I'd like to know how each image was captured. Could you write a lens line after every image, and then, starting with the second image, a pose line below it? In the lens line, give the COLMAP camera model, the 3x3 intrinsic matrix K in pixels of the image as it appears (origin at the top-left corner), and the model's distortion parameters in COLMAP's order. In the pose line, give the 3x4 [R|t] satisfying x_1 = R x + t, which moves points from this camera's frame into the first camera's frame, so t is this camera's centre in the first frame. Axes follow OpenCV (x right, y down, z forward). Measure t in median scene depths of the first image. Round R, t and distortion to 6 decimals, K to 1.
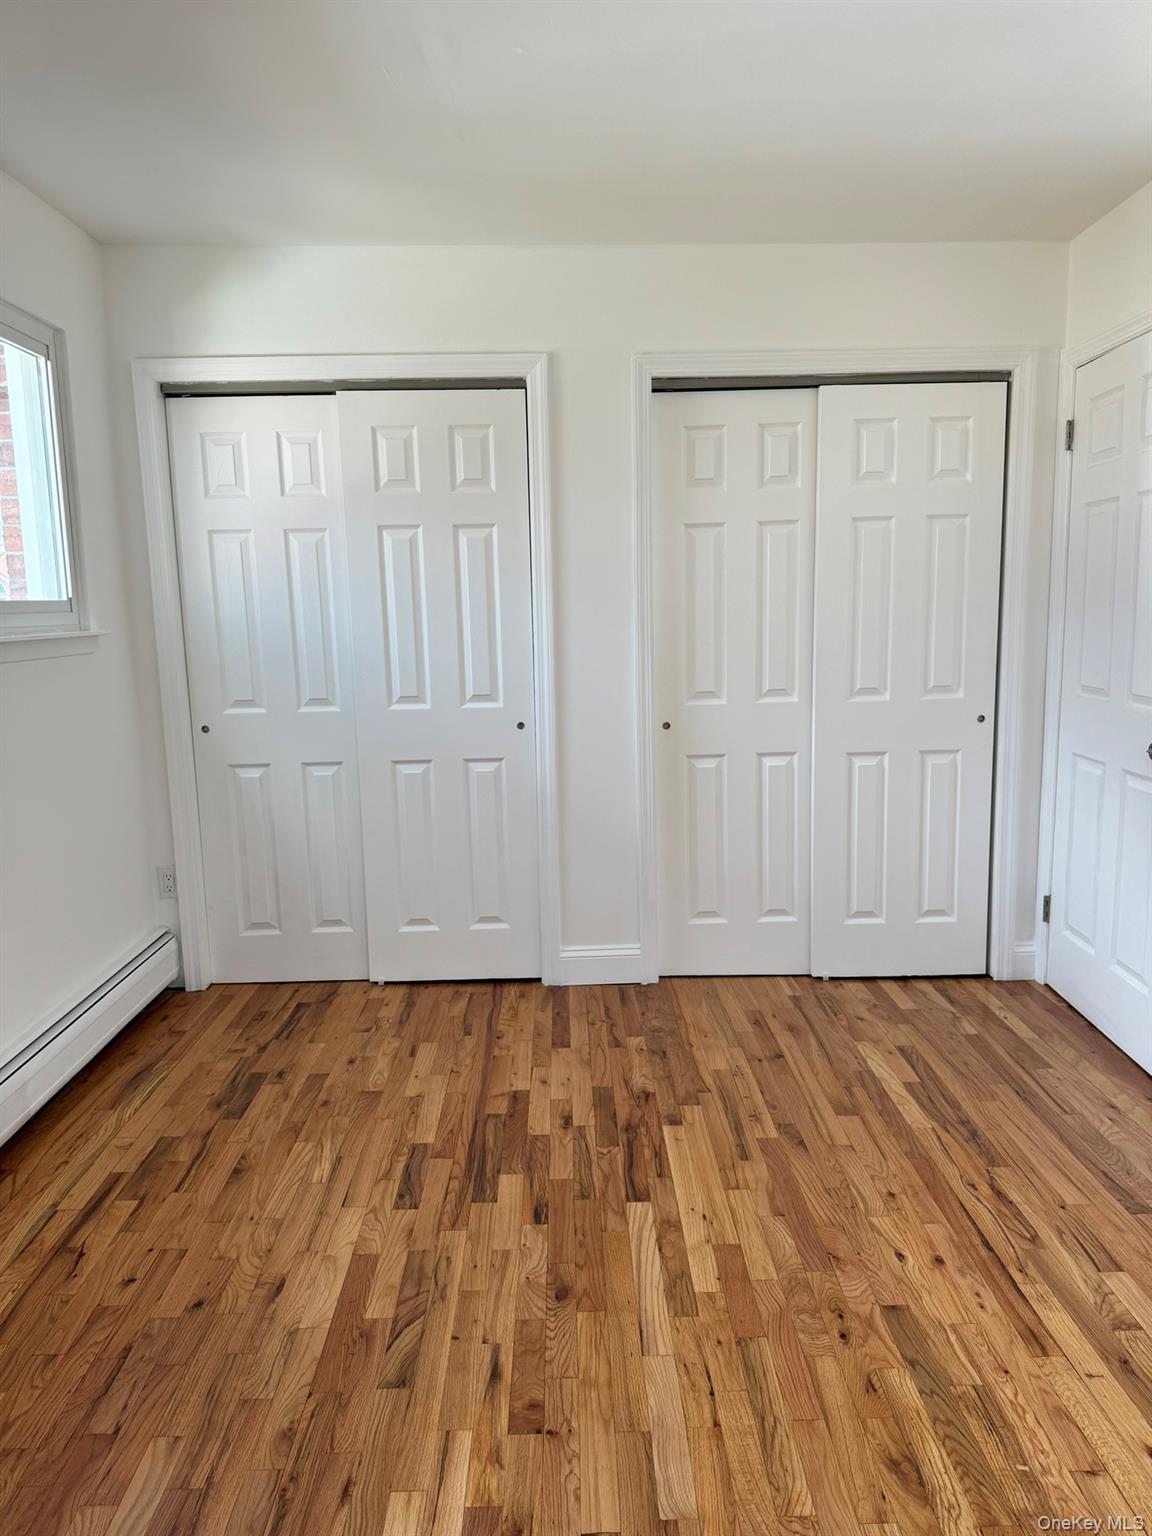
lens RADIAL K [[1101.2, 0, 583.7], [0, 1101.2, 787.1], [0, 0, 1]] dist [0.034668, -0.020785]
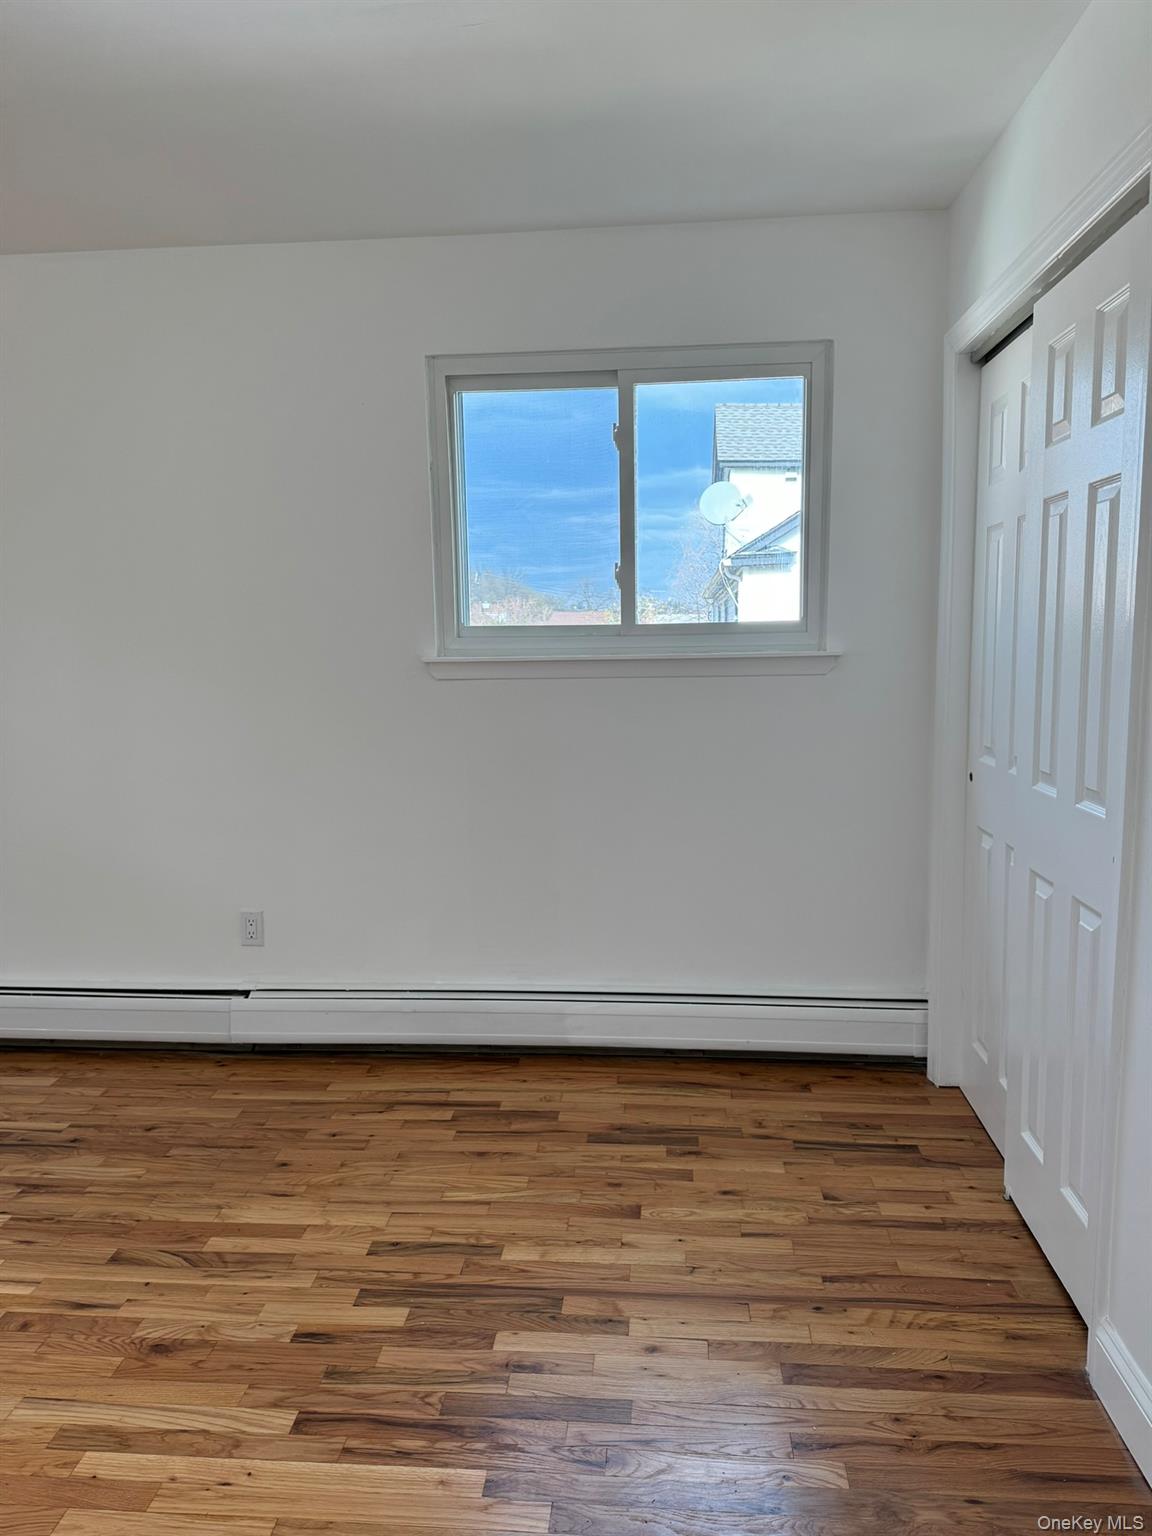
lens RADIAL K [[1104.3, 0, 576.0], [0, 1104.3, 768.0], [0, 0, 1]] dist [0.043389, -0.025433]
pose [[-0.120834, 0.149759, -0.981311, 0.763647], [-0.142708, 0.975665, 0.166470, -0.240702], [0.982361, 0.160156, -0.096521, 1.262839]]
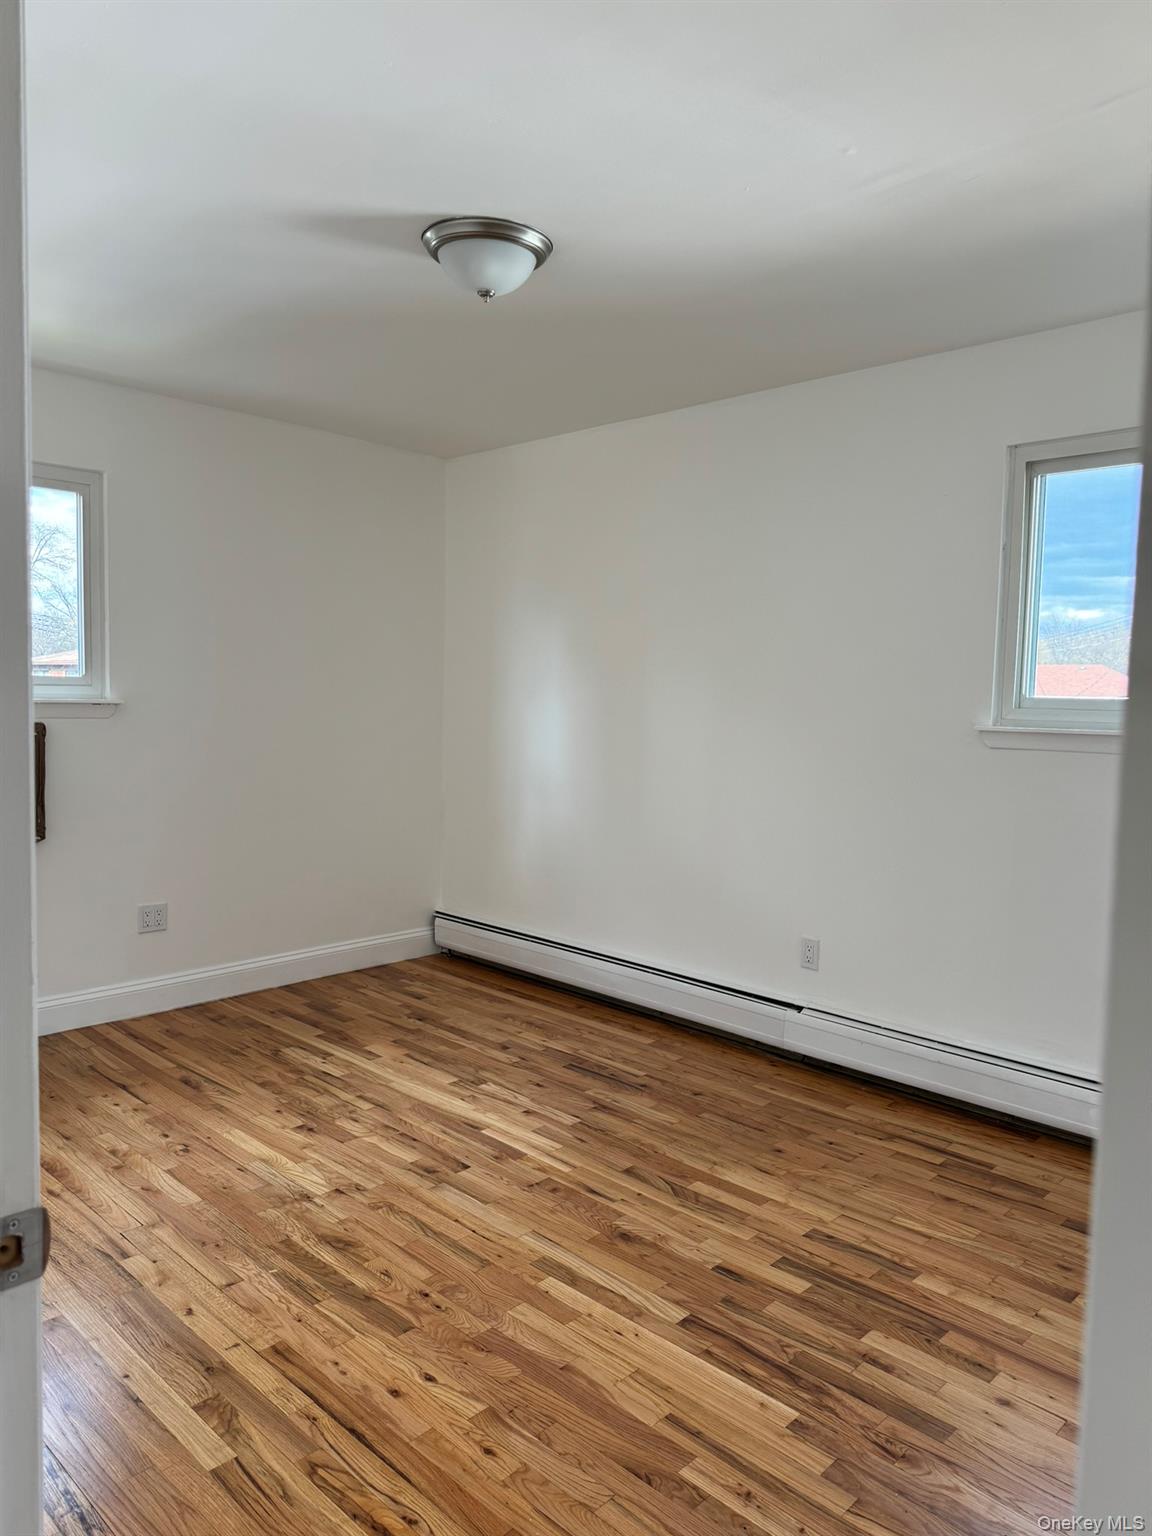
lens RADIAL K [[1101.2, 0, 583.7], [0, 1101.2, 787.1], [0, 0, 1]] dist [0.034668, -0.020785]
pose [[-0.710378, 0.064590, -0.700850, 0.805403], [-0.127658, 0.967439, 0.218552, -0.292536], [0.692146, 0.244723, -0.679002, 1.568355]]
